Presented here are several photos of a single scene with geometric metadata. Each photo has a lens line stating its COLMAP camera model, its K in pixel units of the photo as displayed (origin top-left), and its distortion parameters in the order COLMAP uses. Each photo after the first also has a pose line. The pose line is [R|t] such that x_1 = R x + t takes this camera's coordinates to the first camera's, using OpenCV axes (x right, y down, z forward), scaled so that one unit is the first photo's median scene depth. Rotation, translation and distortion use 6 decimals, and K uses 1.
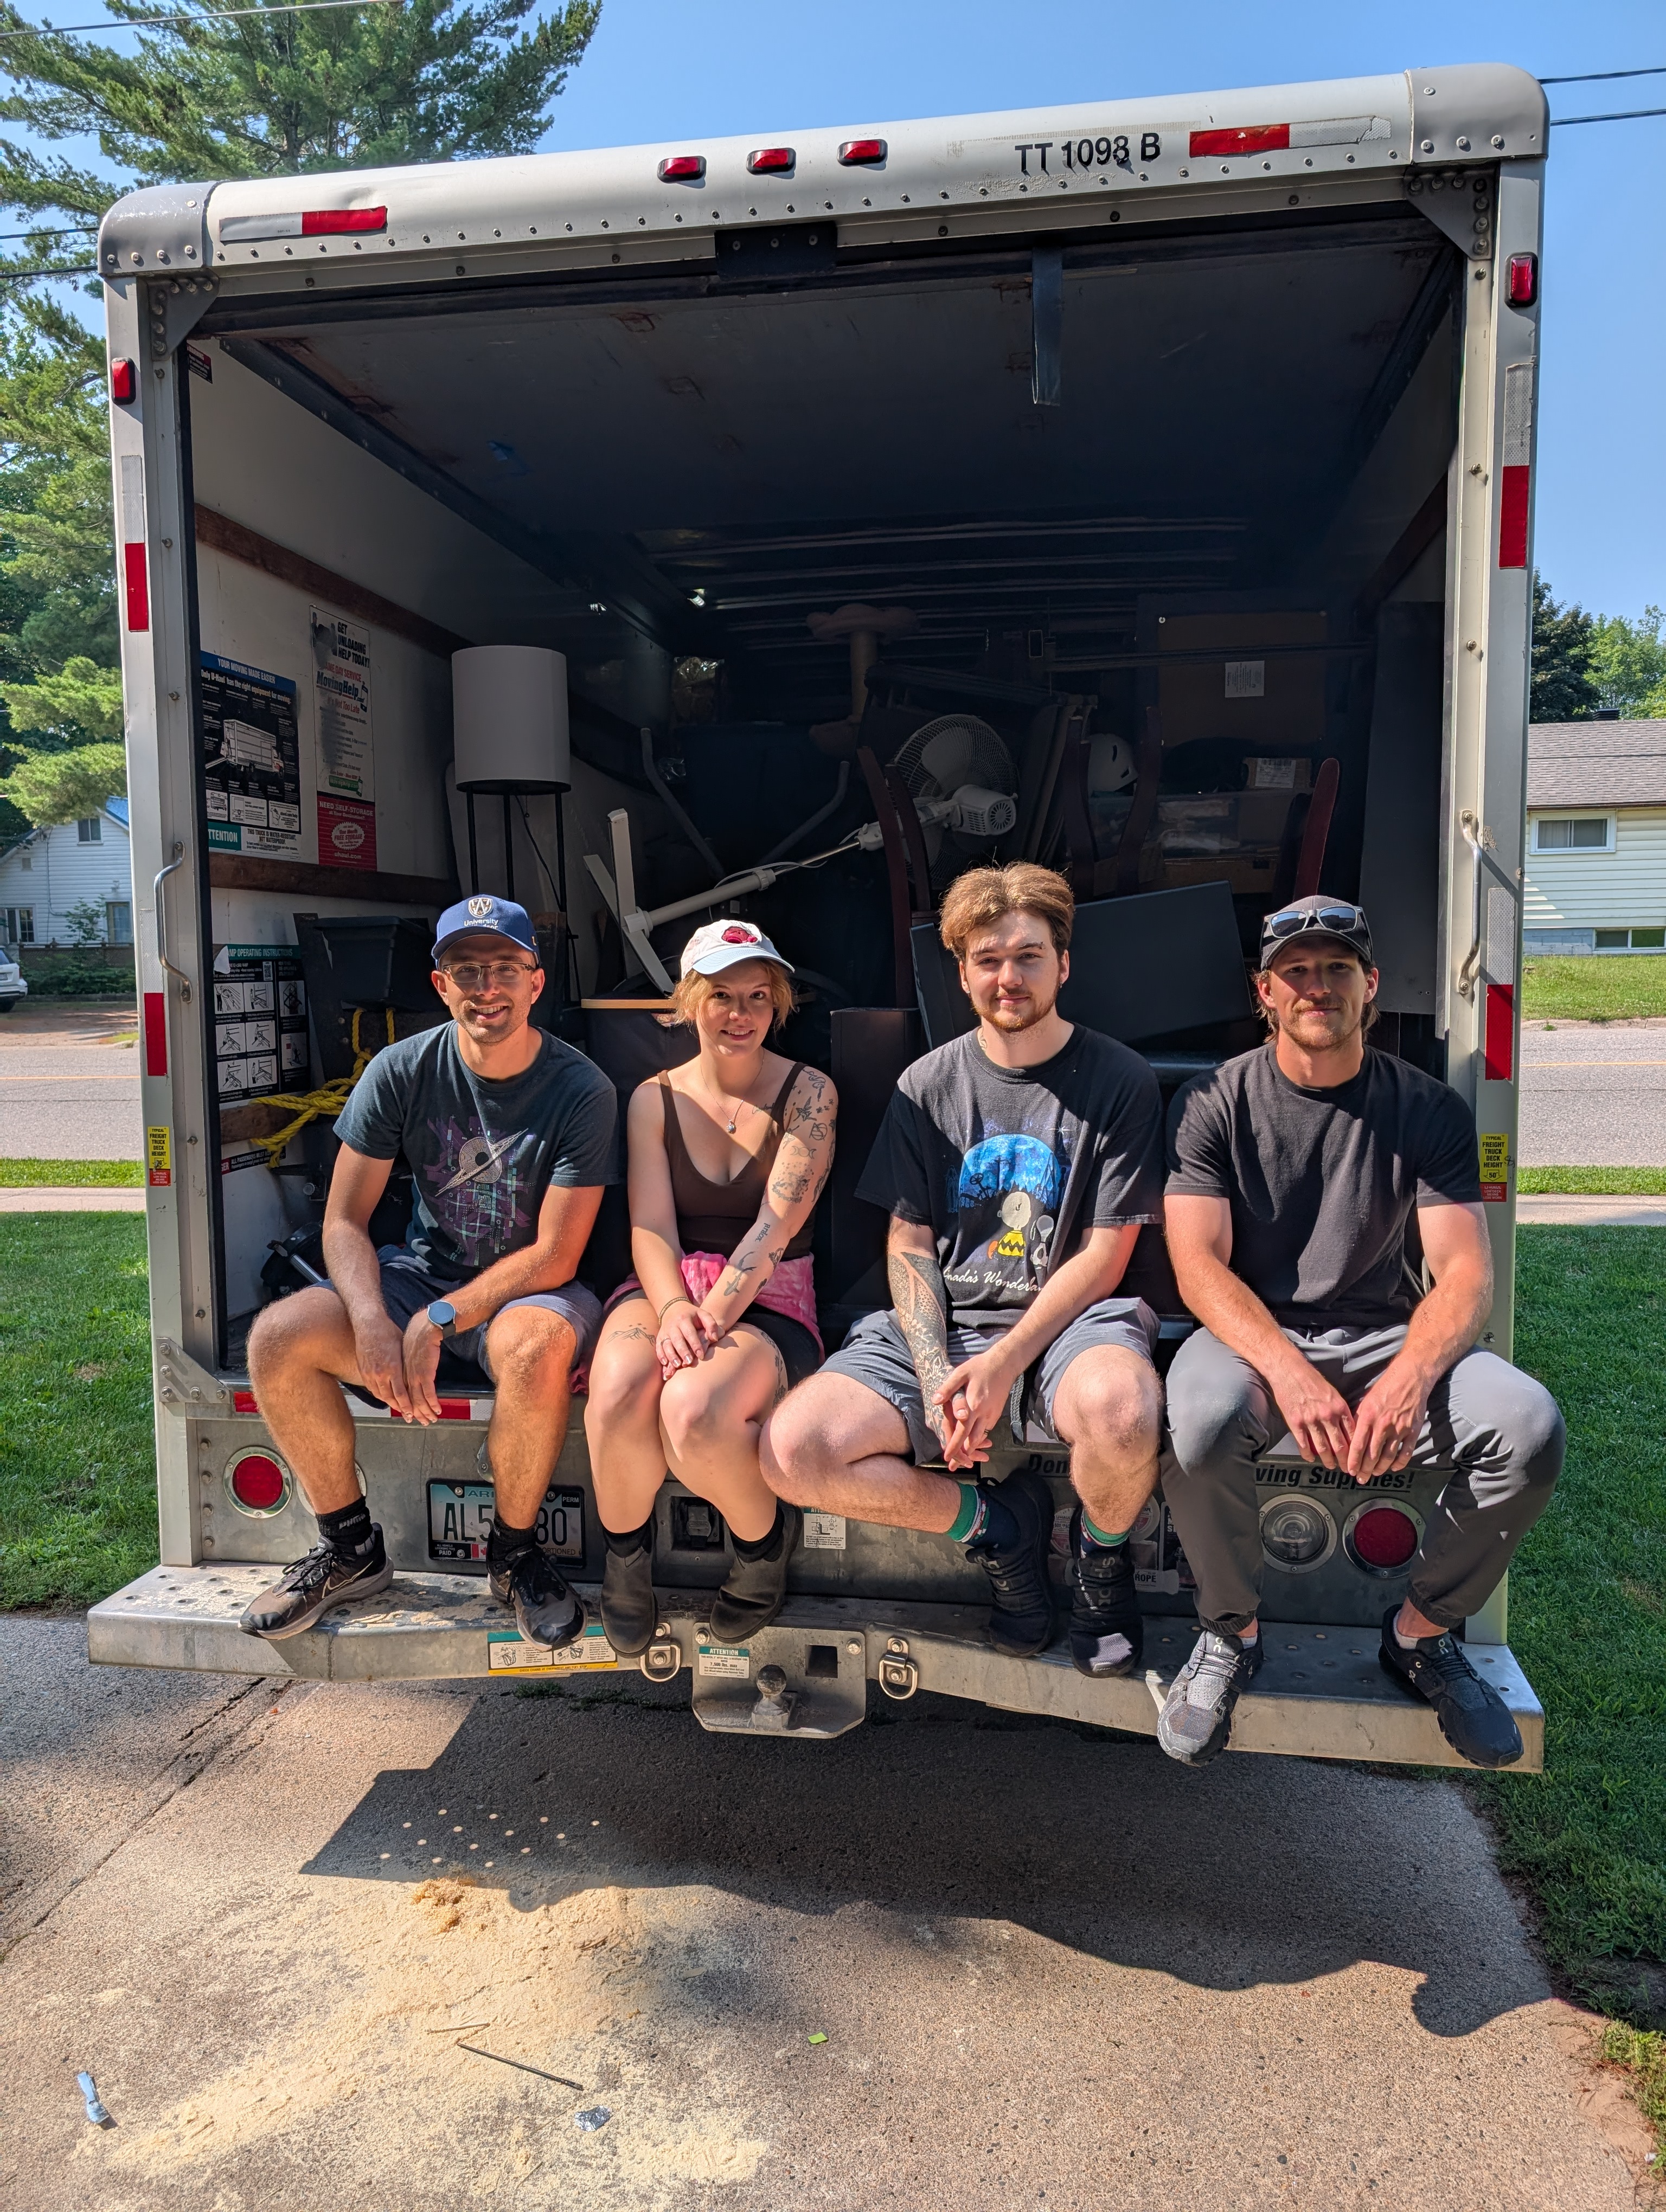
lens RADIAL K [[1513.2, 0, 842.7], [0, 1513.2, 1085.8], [0, 0, 1]] dist [0.002629, 0.001408]
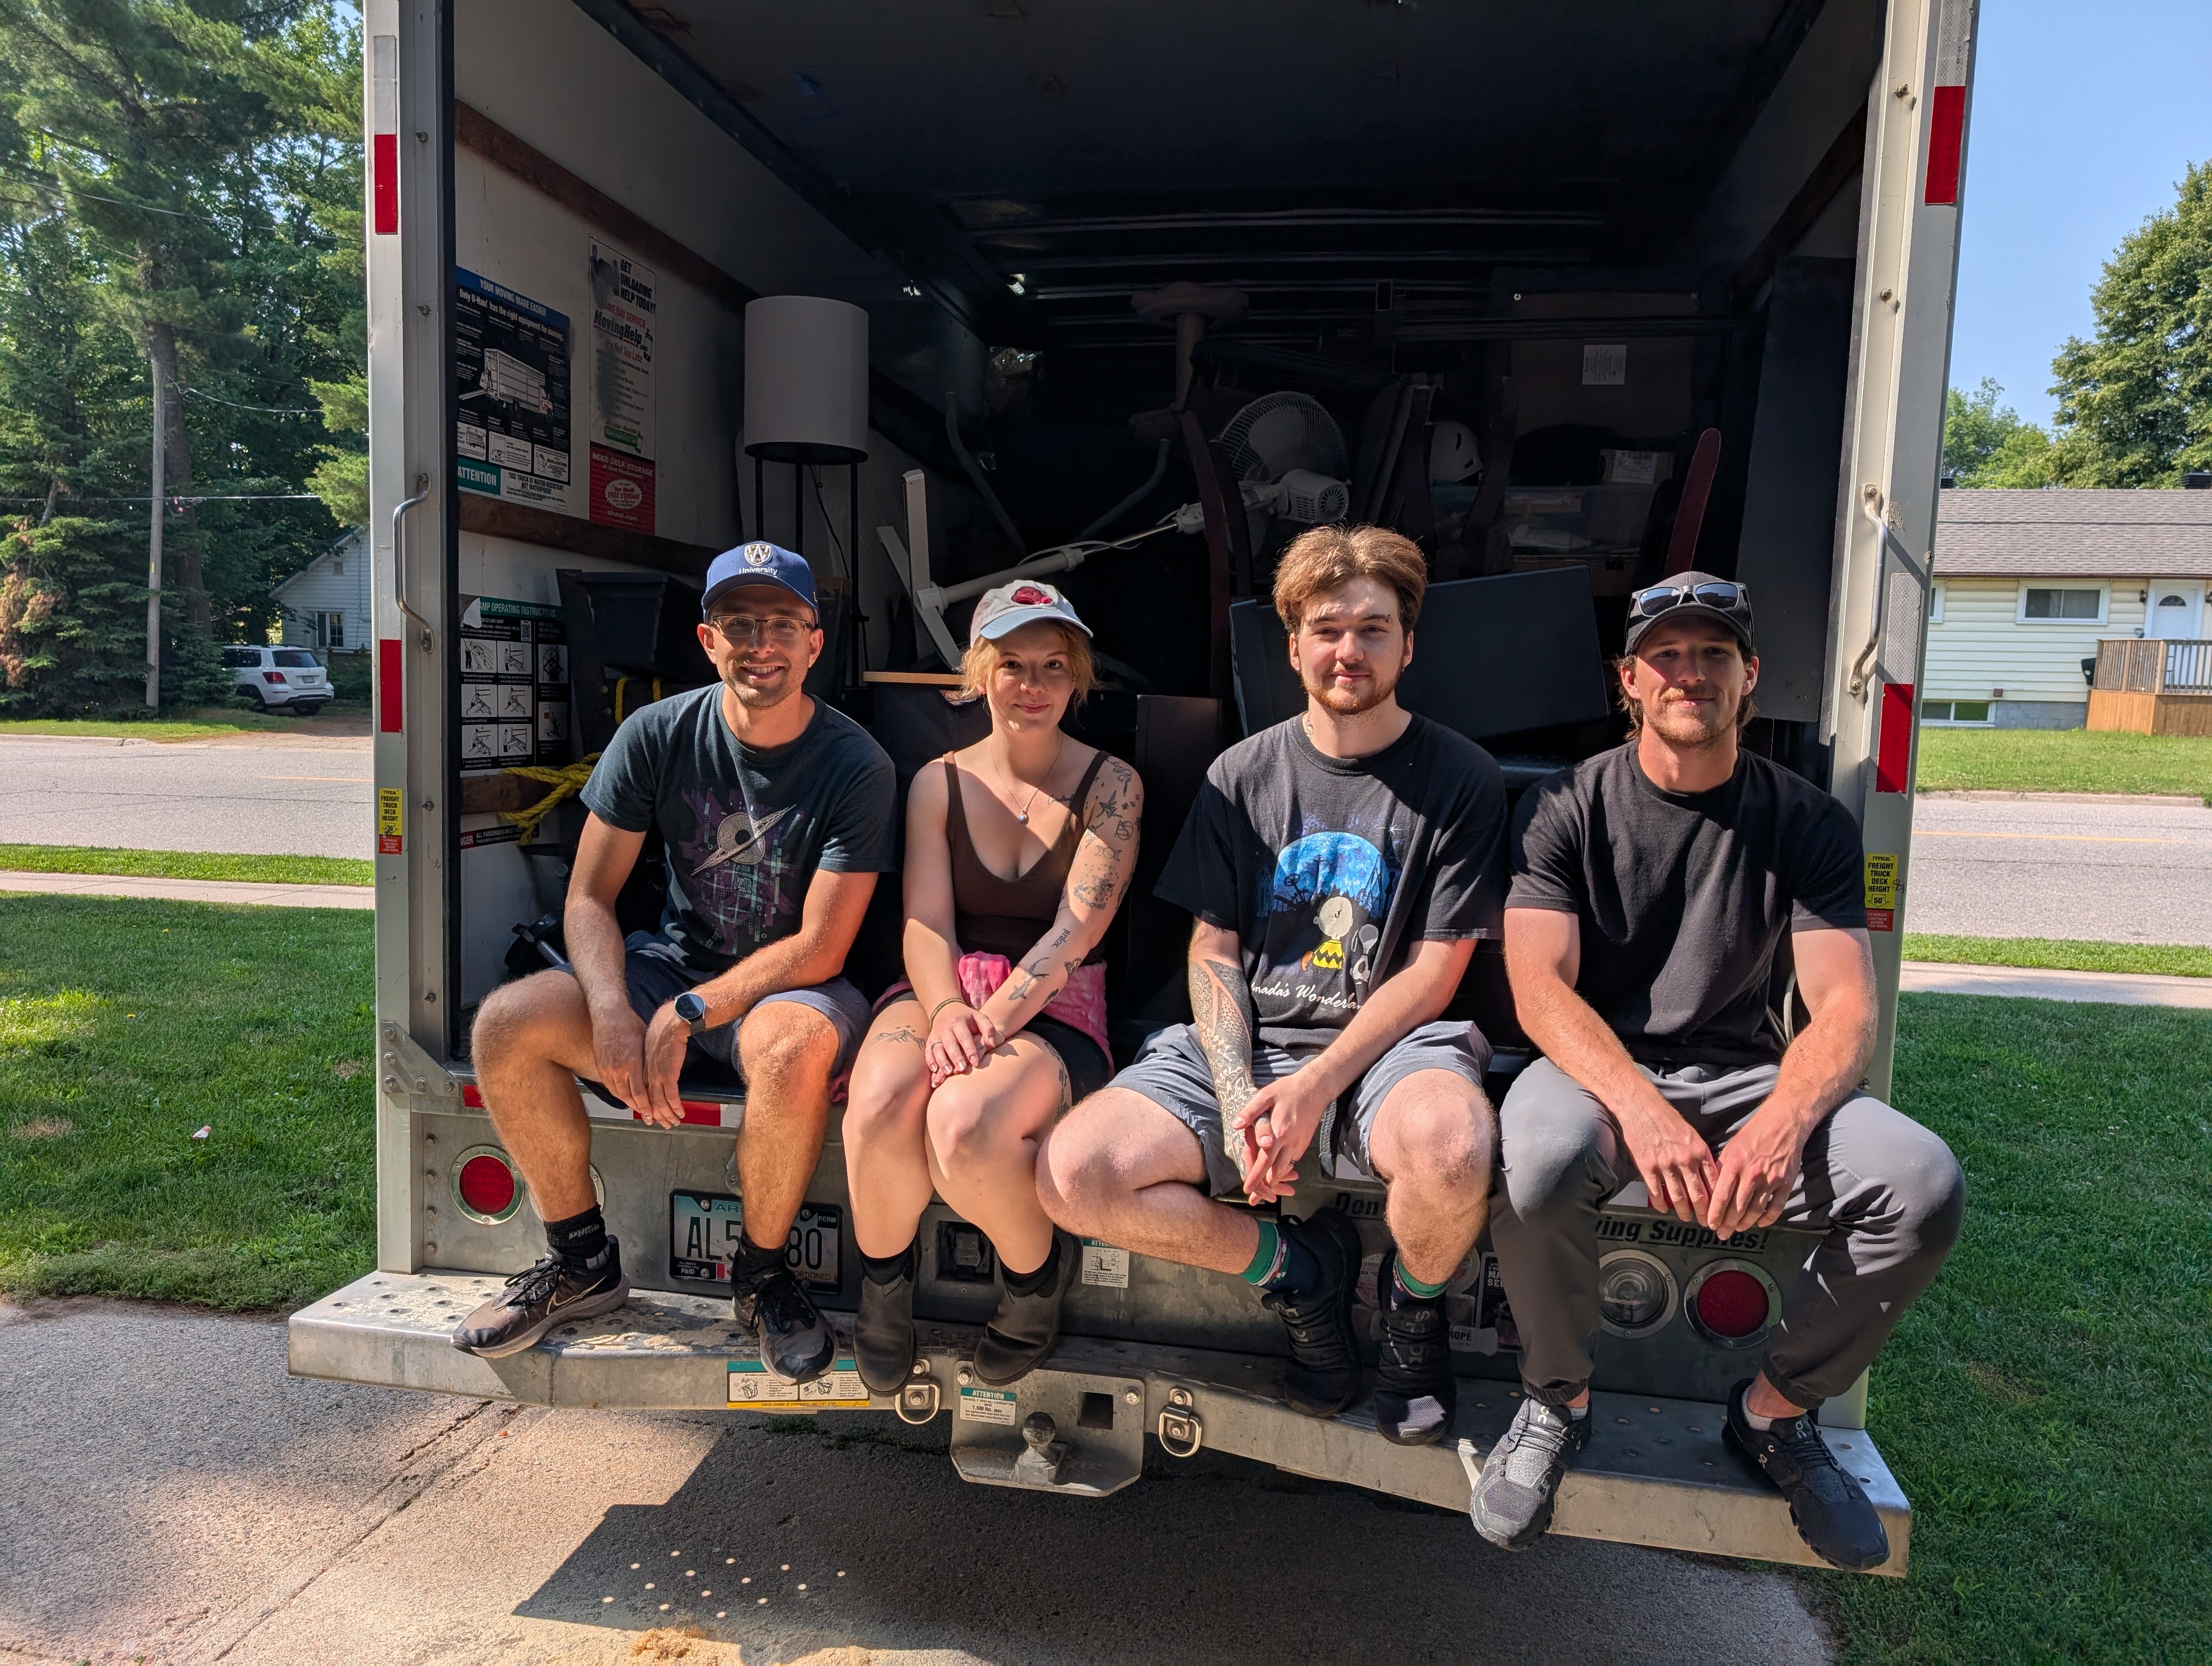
lens RADIAL K [[1513.2, 0, 1129.5], [0, 1513.2, 849.8], [0, 0, 1]] dist [0.002629, 0.001408]
pose [[0.998978, 0.043897, -0.010737, 0.001165], [-0.043754, 0.998955, 0.013212, 0.033928], [0.011306, -0.012729, 0.999855, 0.103134]]
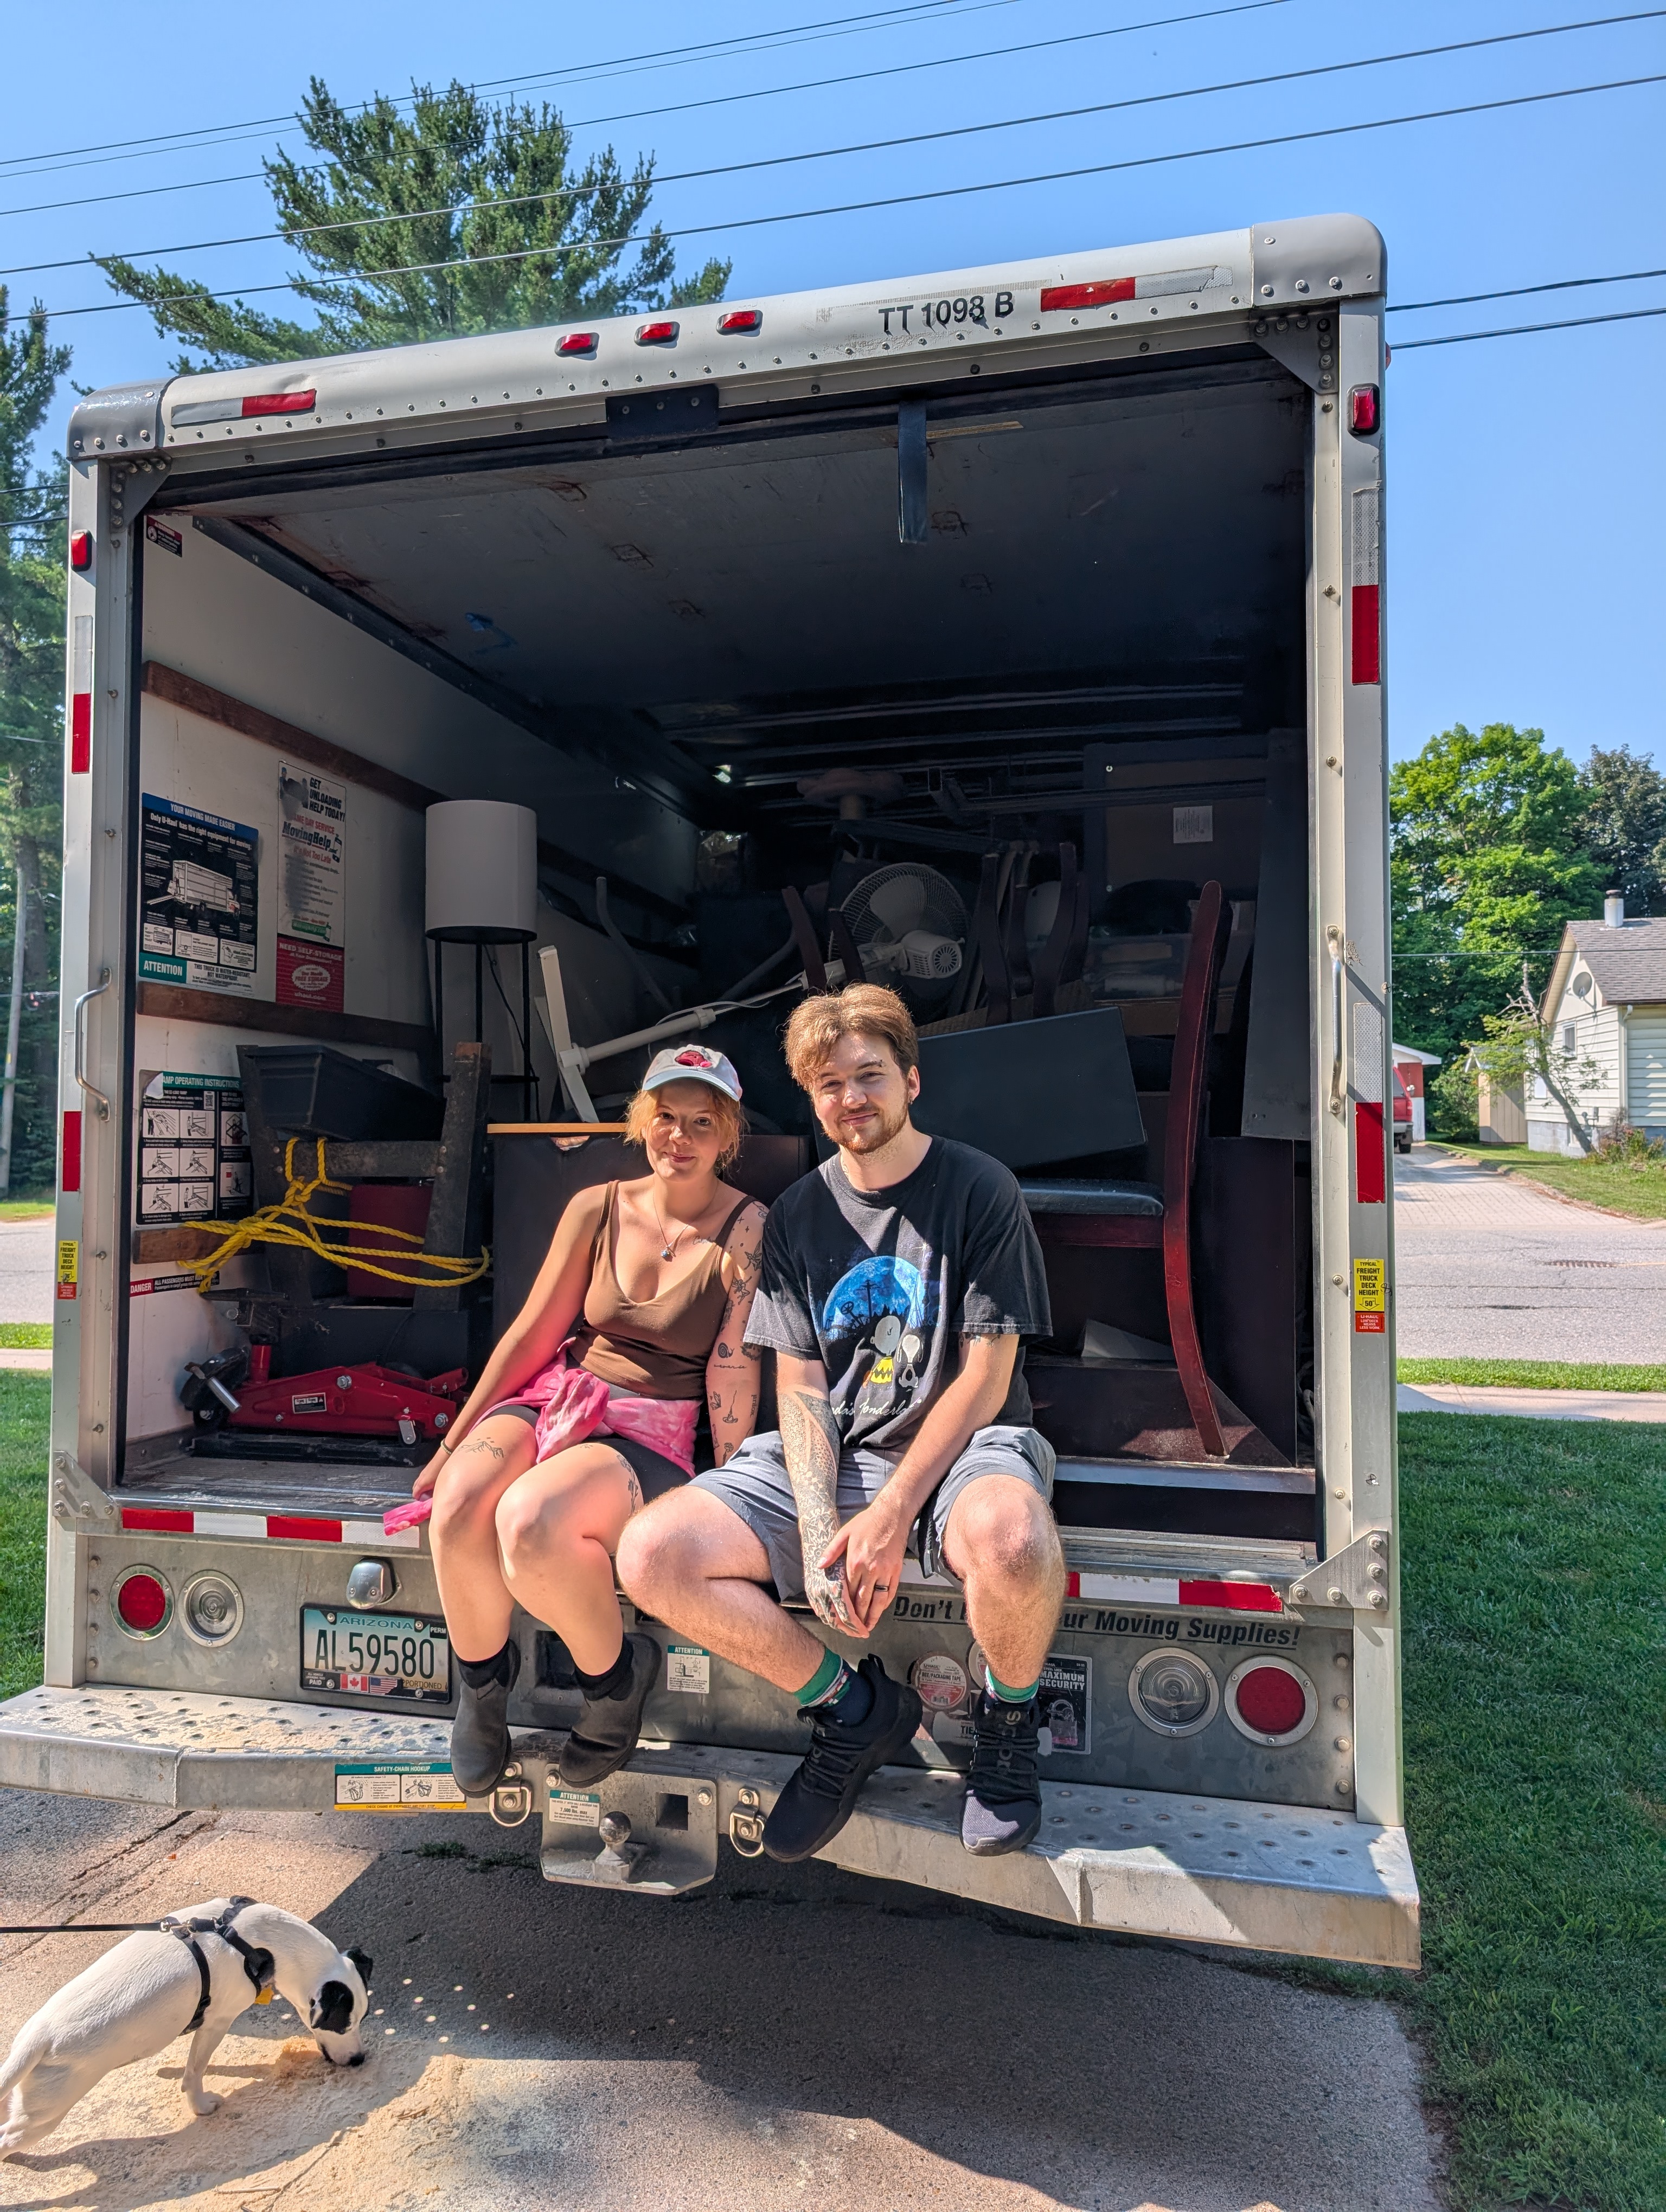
lens RADIAL K [[1526.6, 0, 833.0], [0, 1526.6, 1106.0], [0, 0, 1]] dist [0.002582, 0.003883]
pose [[0.995650, 0.008006, -0.092827, 0.168425], [-0.018882, 0.992966, -0.116885, 0.049938], [0.091239, 0.118130, 0.988798, 0.009911]]
